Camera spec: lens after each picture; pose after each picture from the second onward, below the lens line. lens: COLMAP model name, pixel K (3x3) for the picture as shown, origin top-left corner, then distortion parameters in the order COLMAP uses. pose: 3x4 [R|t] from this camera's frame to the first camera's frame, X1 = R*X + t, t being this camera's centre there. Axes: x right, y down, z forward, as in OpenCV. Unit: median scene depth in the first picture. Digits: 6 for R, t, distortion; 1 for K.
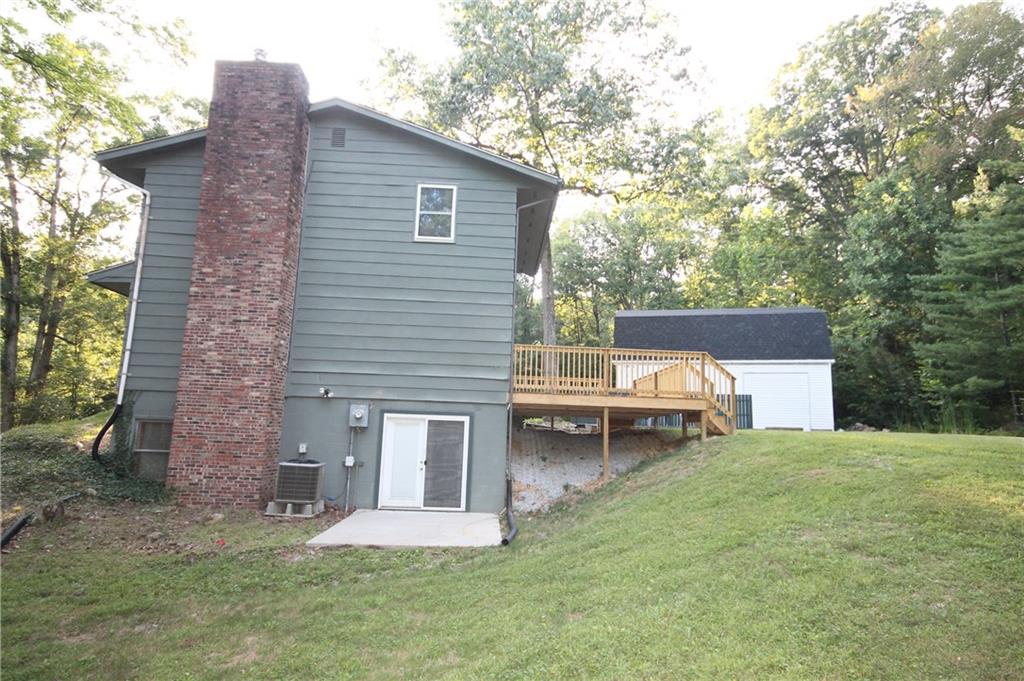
lens RADIAL K [[571.0, 0, 512.8], [0, 571.0, 340.5], [0, 0, 1]] dist [-0.000227, -0.000014]
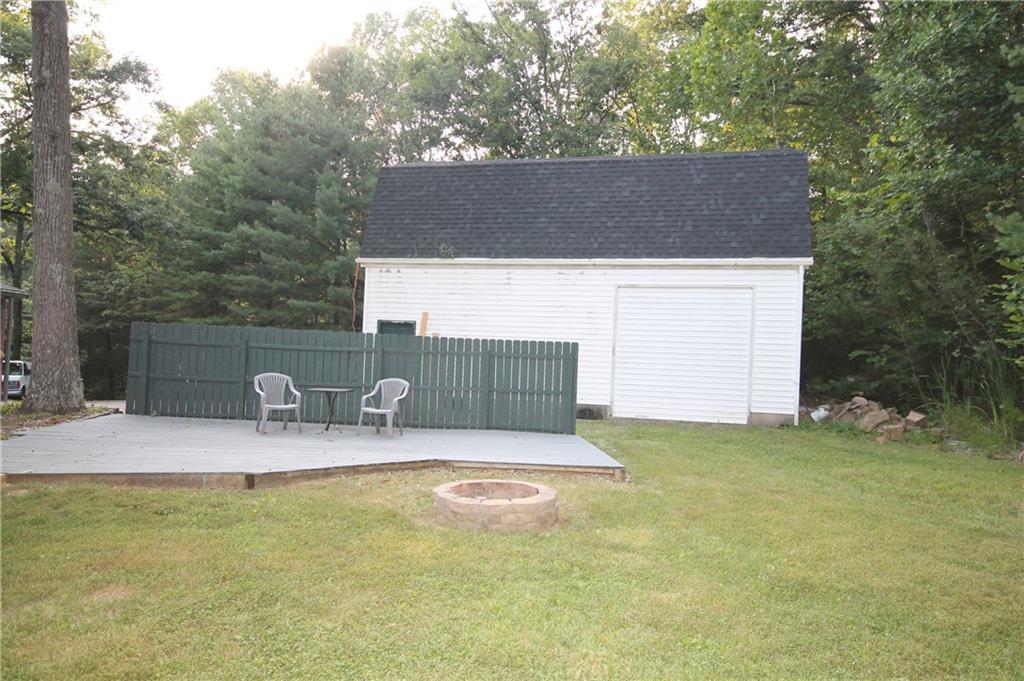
lens RADIAL K [[658.0, 0, 511.5], [0, 658.0, 339.9], [0, 0, 1]] dist [0.000974, 0.000001]
pose [[0.999402, 0.007671, -0.033713, 0.342378], [-0.002655, 0.989226, 0.146374, 0.021828], [0.034473, -0.146197, 0.988655, 0.469431]]
